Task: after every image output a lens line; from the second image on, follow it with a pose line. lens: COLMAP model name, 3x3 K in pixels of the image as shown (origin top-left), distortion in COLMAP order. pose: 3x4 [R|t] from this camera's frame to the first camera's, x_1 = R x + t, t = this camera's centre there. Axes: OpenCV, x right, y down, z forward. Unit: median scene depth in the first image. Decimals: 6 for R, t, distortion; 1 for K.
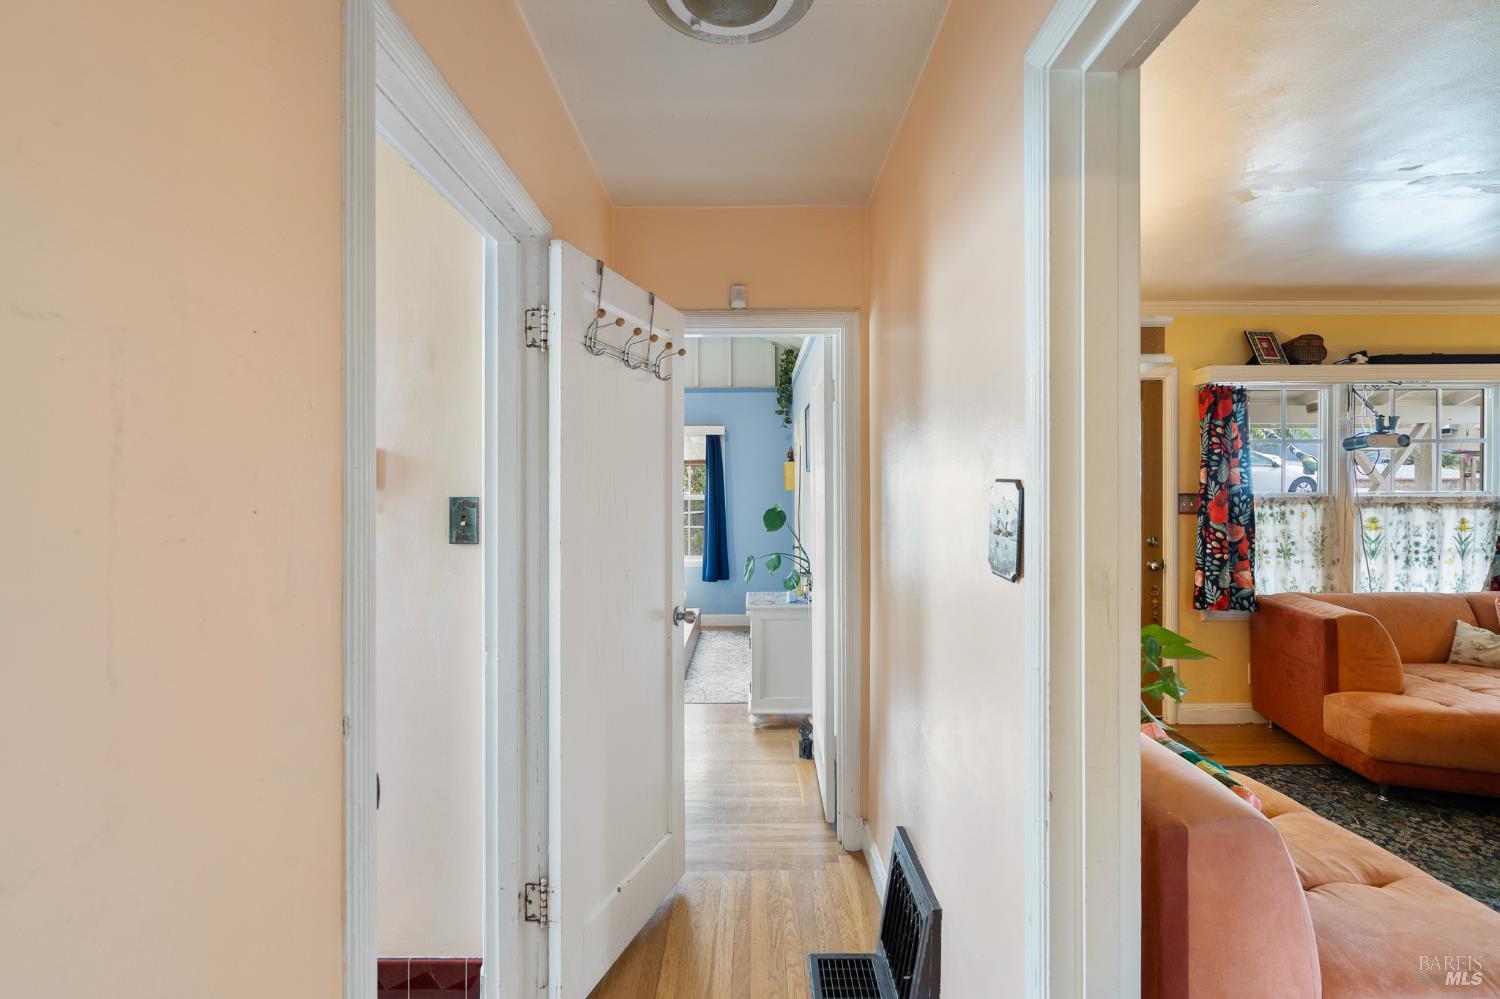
lens RADIAL K [[683.6, 0, 744.7], [0, 683.6, 494.7], [0, 0, 1]] dist [-0.003242, 0.000923]
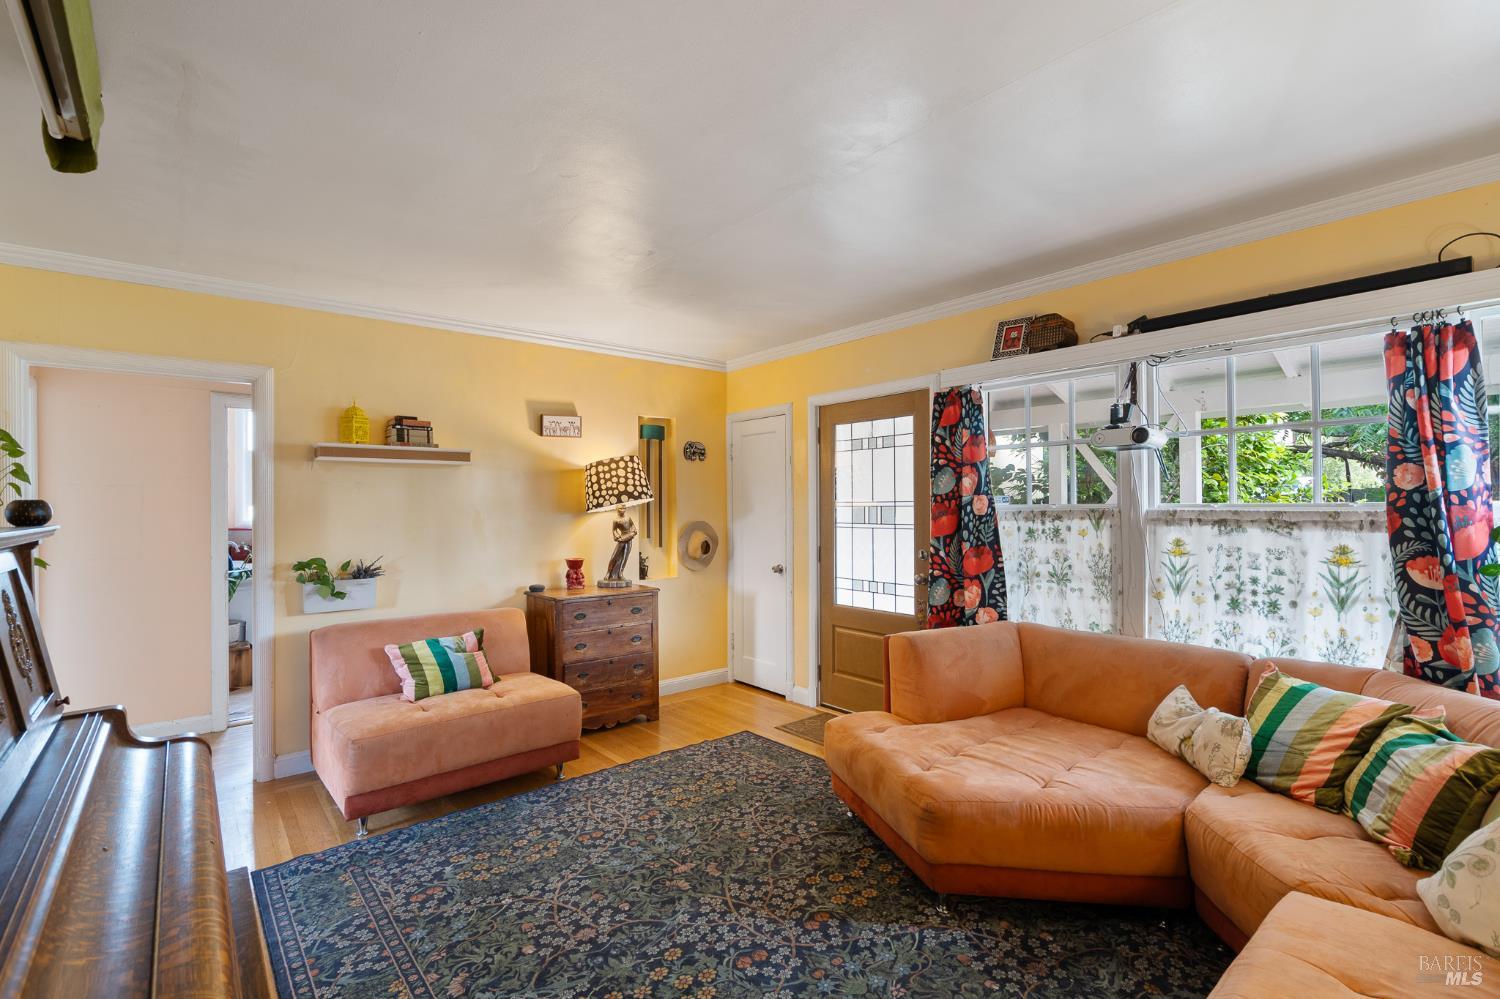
lens RADIAL K [[683.6, 0, 740.4], [0, 683.6, 496.2], [0, 0, 1]] dist [-0.003242, 0.000923]
pose [[0.638694, -0.008971, -0.769409, 1.216876], [0.002028, 0.999948, -0.009975, -0.006020], [0.769458, 0.004811, 0.638679, 0.181024]]
